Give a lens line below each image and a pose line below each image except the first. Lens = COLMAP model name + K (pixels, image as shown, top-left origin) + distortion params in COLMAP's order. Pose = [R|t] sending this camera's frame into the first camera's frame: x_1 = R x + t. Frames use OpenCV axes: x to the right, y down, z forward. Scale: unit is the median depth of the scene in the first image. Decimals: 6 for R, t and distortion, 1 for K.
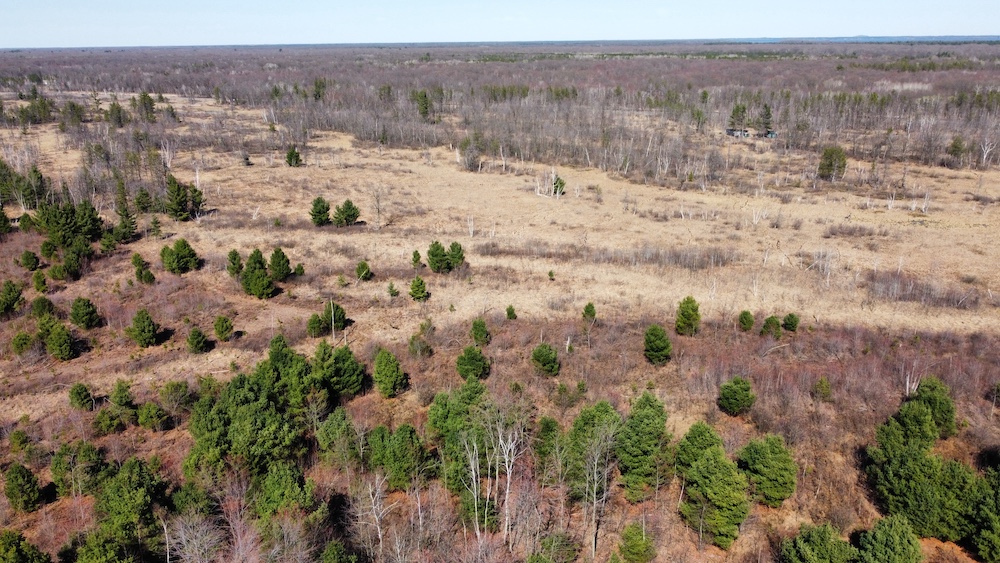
lens RADIAL K [[749.8, 0, 500.7], [0, 749.8, 272.1], [0, 0, 1]] dist [-0.016199, 0.008513]
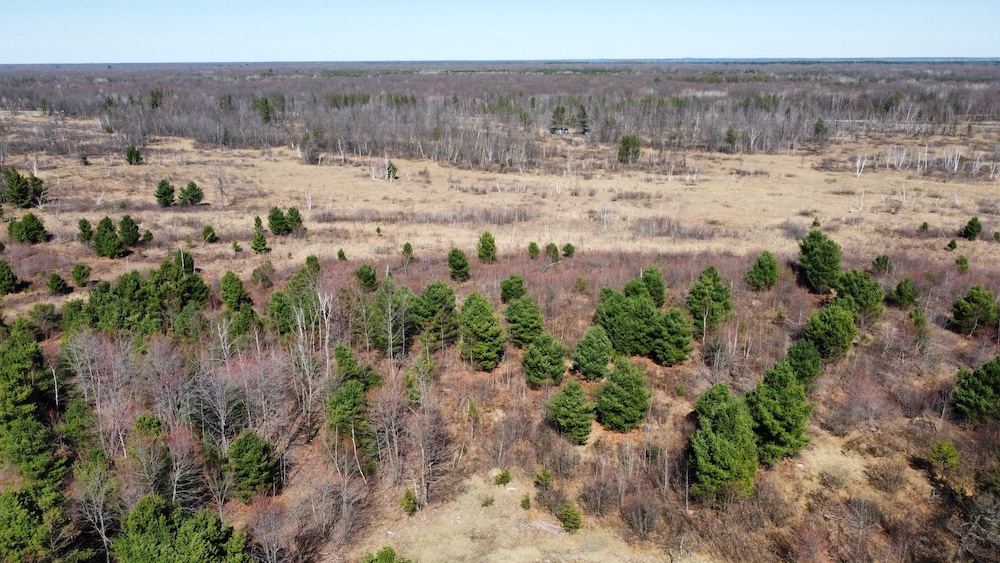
lens RADIAL K [[749.8, 0, 493.6], [0, 749.8, 281.1], [0, 0, 1]] dist [-0.016199, 0.008513]
pose [[0.982842, -0.045078, 0.178855, 0.029052], [0.047579, 0.998820, -0.009719, 0.094563], [-0.178206, 0.018062, 0.983827, -0.161382]]
